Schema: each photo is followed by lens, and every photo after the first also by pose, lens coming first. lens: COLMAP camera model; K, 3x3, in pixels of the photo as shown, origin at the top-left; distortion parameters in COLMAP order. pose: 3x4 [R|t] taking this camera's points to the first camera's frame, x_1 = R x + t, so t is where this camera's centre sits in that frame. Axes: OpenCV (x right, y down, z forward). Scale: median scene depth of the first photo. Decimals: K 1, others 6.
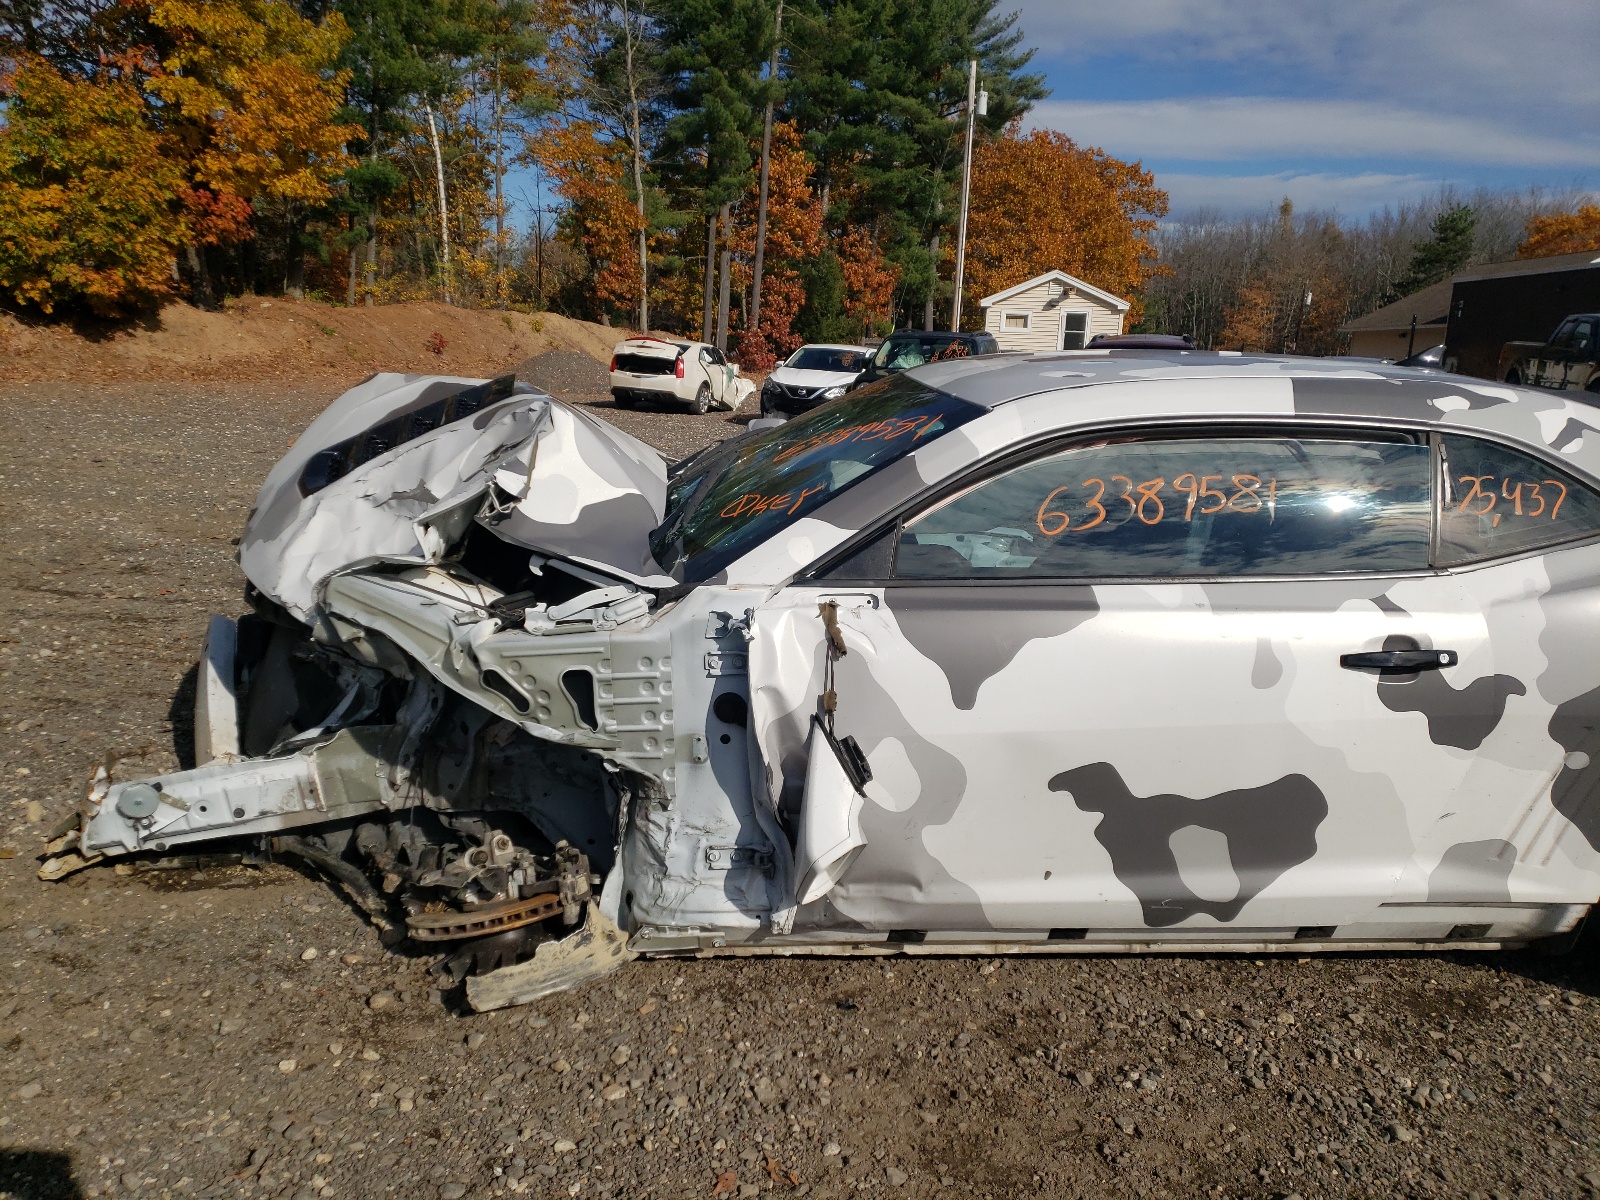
lens RADIAL K [[1211.1, 0, 800.0], [0, 1211.1, 600.0], [0, 0, 1]] dist [0.033667, 0.001692]
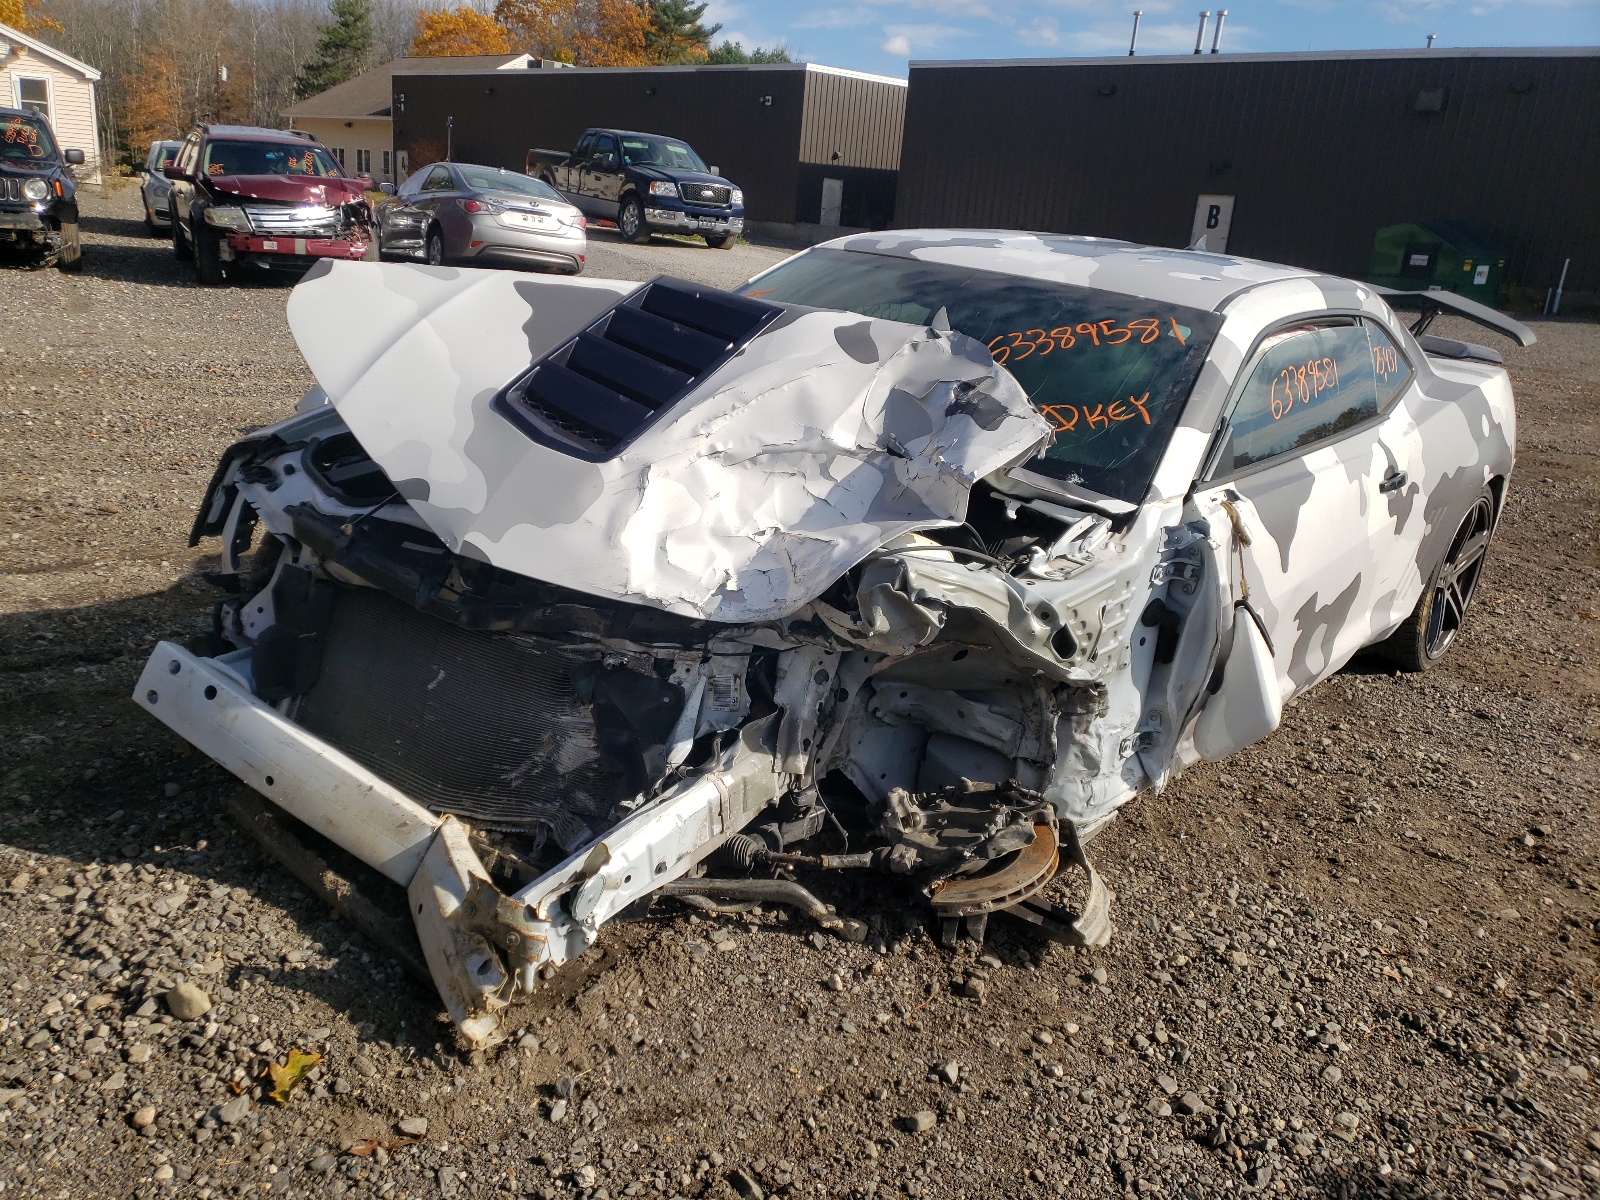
lens RADIAL K [[1211.1, 0, 800.0], [0, 1211.1, 600.0], [0, 0, 1]] dist [0.033667, 0.001692]
pose [[0.729929, -0.199513, 0.653756, -0.787188], [0.093677, 0.976627, 0.193455, -0.128110], [-0.677073, -0.079966, 0.731559, 0.327013]]
